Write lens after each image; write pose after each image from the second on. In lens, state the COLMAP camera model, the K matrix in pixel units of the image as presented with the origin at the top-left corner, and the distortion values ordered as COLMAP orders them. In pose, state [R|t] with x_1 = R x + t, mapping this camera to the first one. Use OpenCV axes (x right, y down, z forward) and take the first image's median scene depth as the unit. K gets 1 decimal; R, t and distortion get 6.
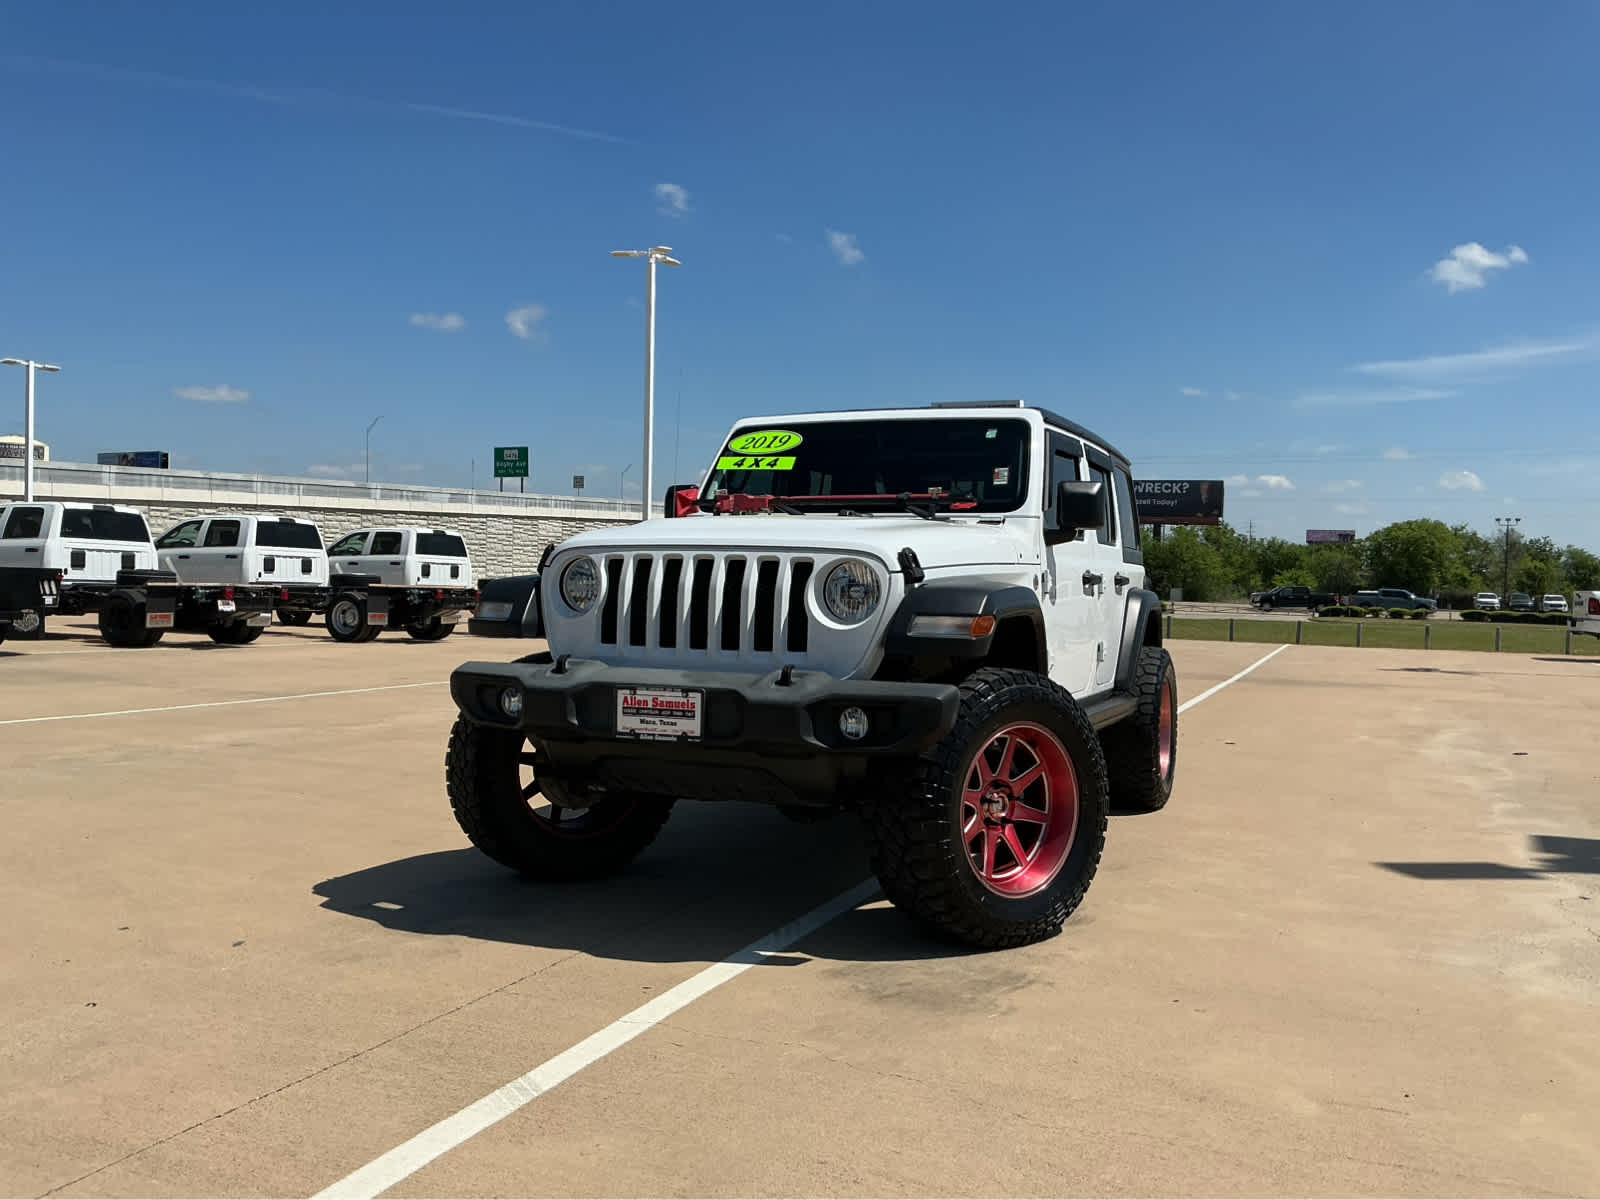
lens RADIAL K [[1319.7, 0, 786.7], [0, 1319.7, 609.2], [0, 0, 1]] dist [0.082221, -0.139865]
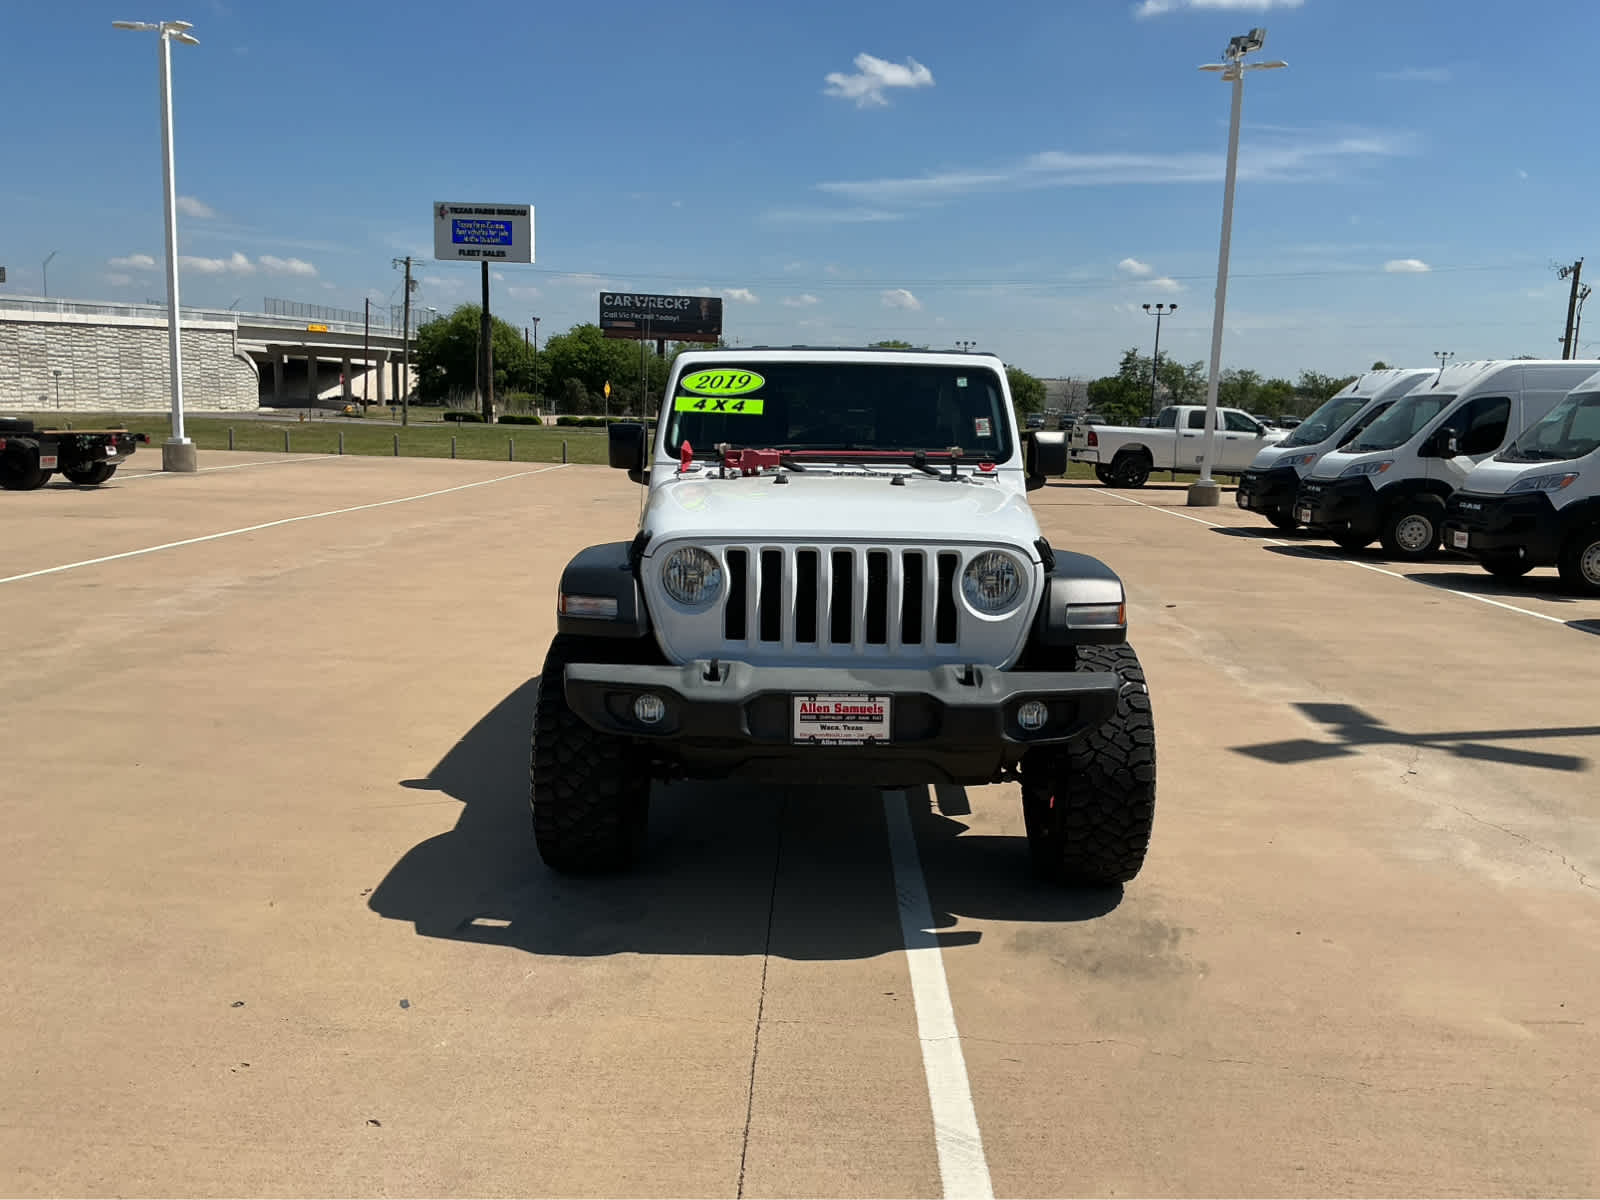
lens RADIAL K [[1319.7, 0, 810.3], [0, 1319.7, 608.0], [0, 0, 1]] dist [0.082221, -0.139865]
pose [[0.921688, -0.060685, 0.383156, -0.439387], [0.005770, 0.989724, 0.142875, -0.129694], [-0.387889, -0.129476, 0.912567, 0.098500]]
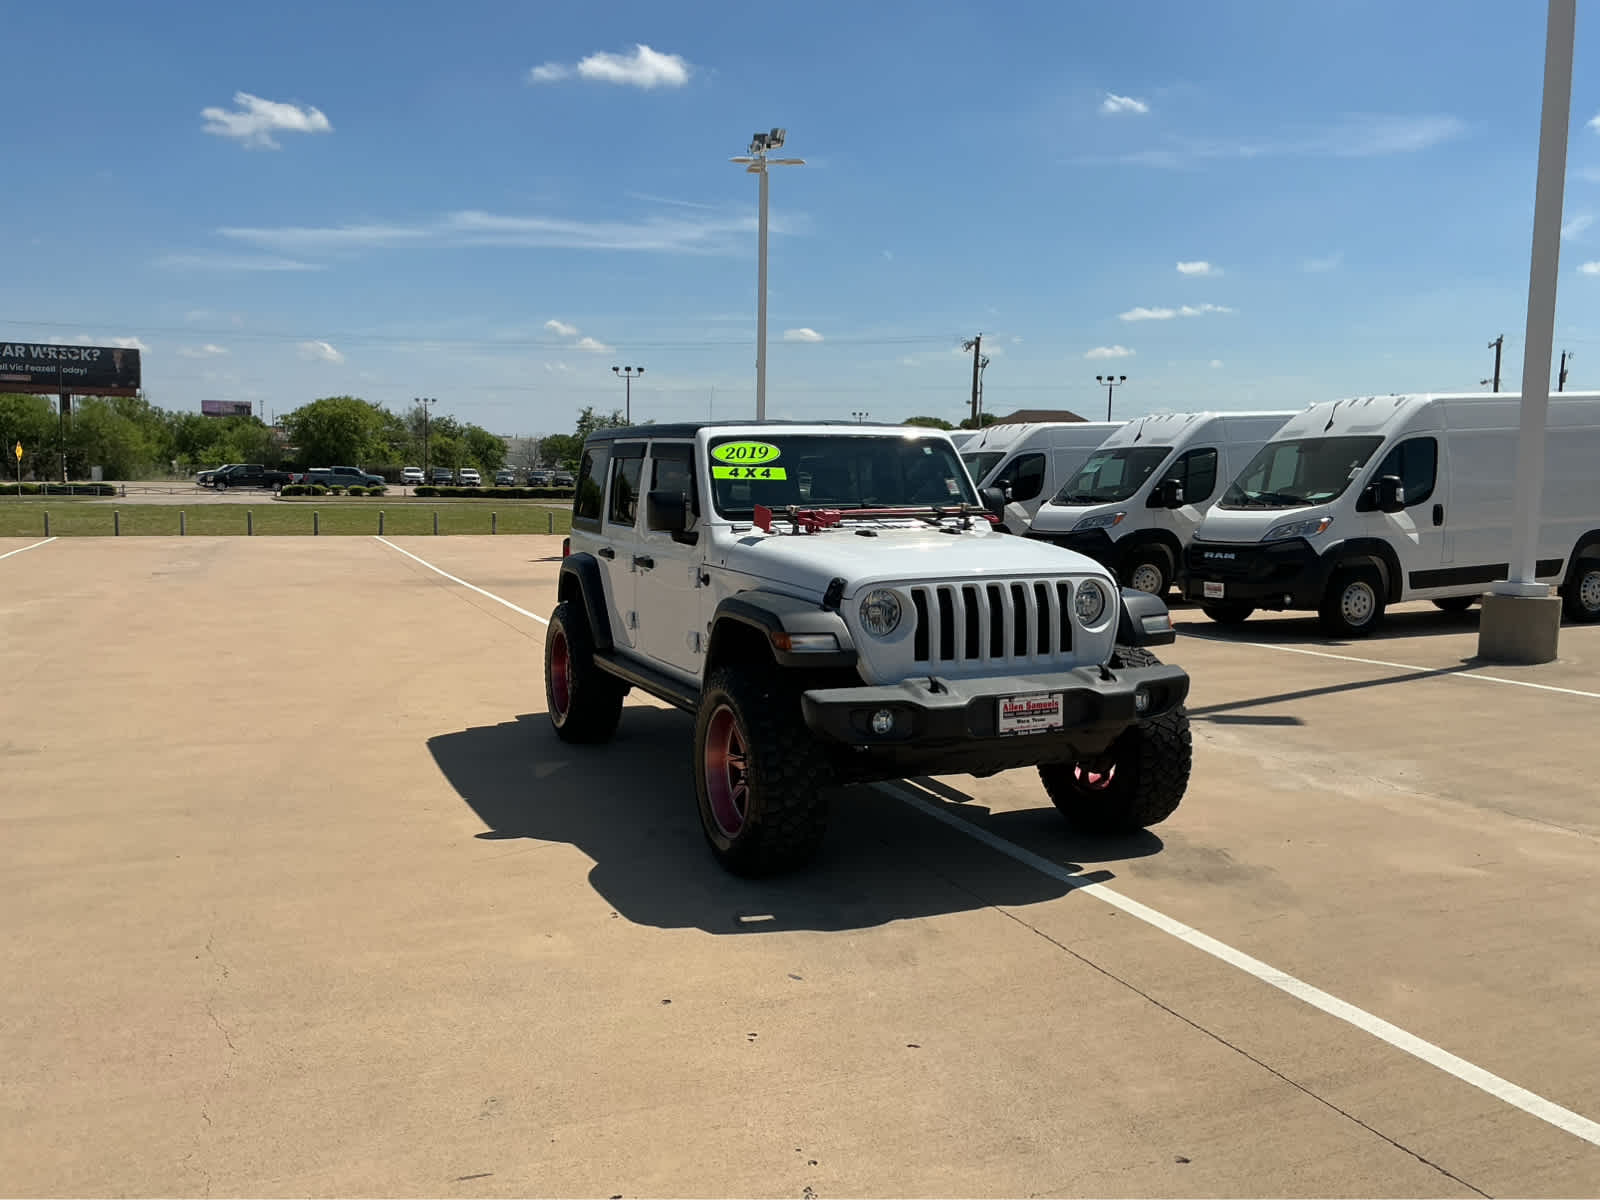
lens RADIAL K [[1319.7, 0, 804.0], [0, 1319.7, 616.0], [0, 0, 1]] dist [0.082221, -0.139865]
pose [[0.689694, -0.098603, 0.717356, -1.032158], [0.024259, 0.993275, 0.113206, -0.147708], [-0.723694, -0.060675, 0.687448, 0.248799]]
